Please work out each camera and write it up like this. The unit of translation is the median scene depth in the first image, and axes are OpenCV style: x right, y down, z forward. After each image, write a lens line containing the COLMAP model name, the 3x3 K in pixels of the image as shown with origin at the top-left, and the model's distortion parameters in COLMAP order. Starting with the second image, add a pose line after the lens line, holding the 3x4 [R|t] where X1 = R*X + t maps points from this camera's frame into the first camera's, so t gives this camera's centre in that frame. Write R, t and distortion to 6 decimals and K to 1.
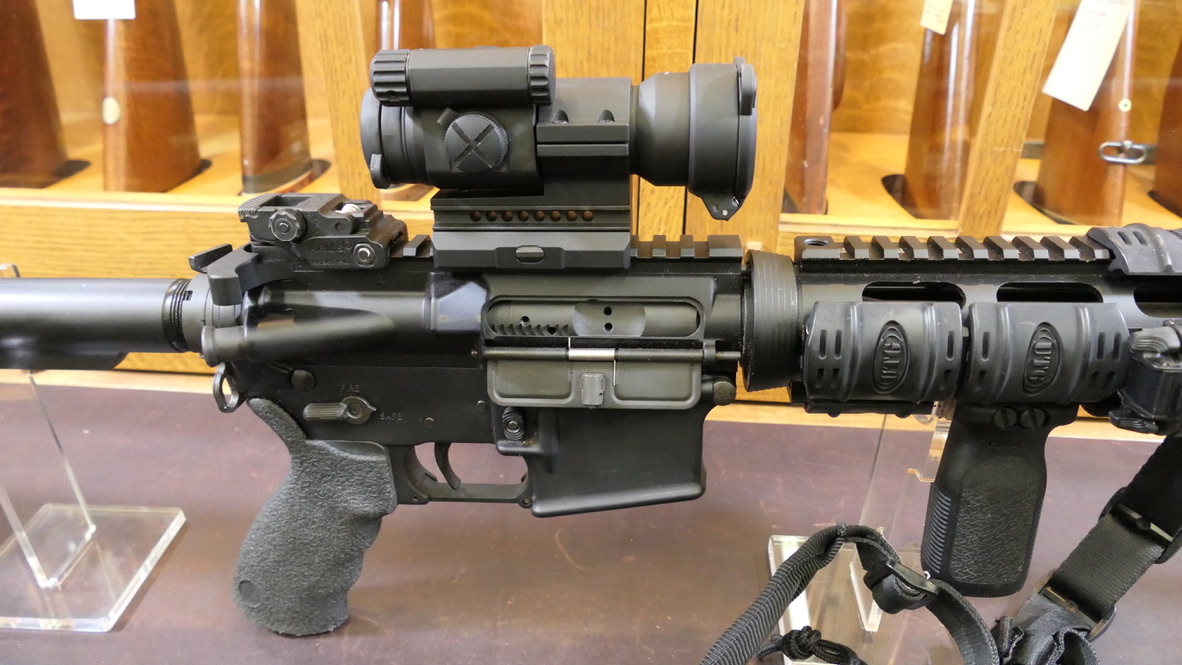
lens RADIAL K [[837.4, 0, 591.0], [0, 837.4, 332.5], [0, 0, 1]] dist [-0.001356, -0.003782]
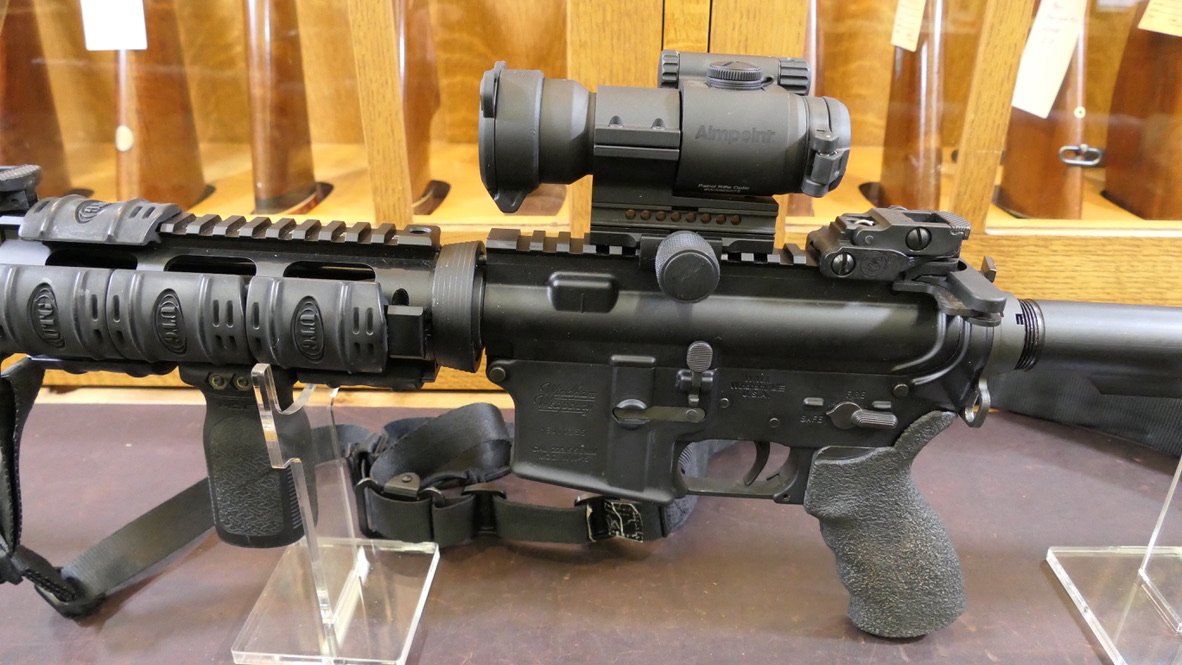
lens RADIAL K [[835.2, 0, 590.2], [0, 835.2, 335.2], [0, 0, 1]] dist [-0.000856, -0.005266]
pose [[0.997959, -0.034413, 0.053791, -0.095837], [0.035658, 0.999114, -0.022360, 0.029310], [-0.052974, 0.024232, 0.998302, -0.070945]]
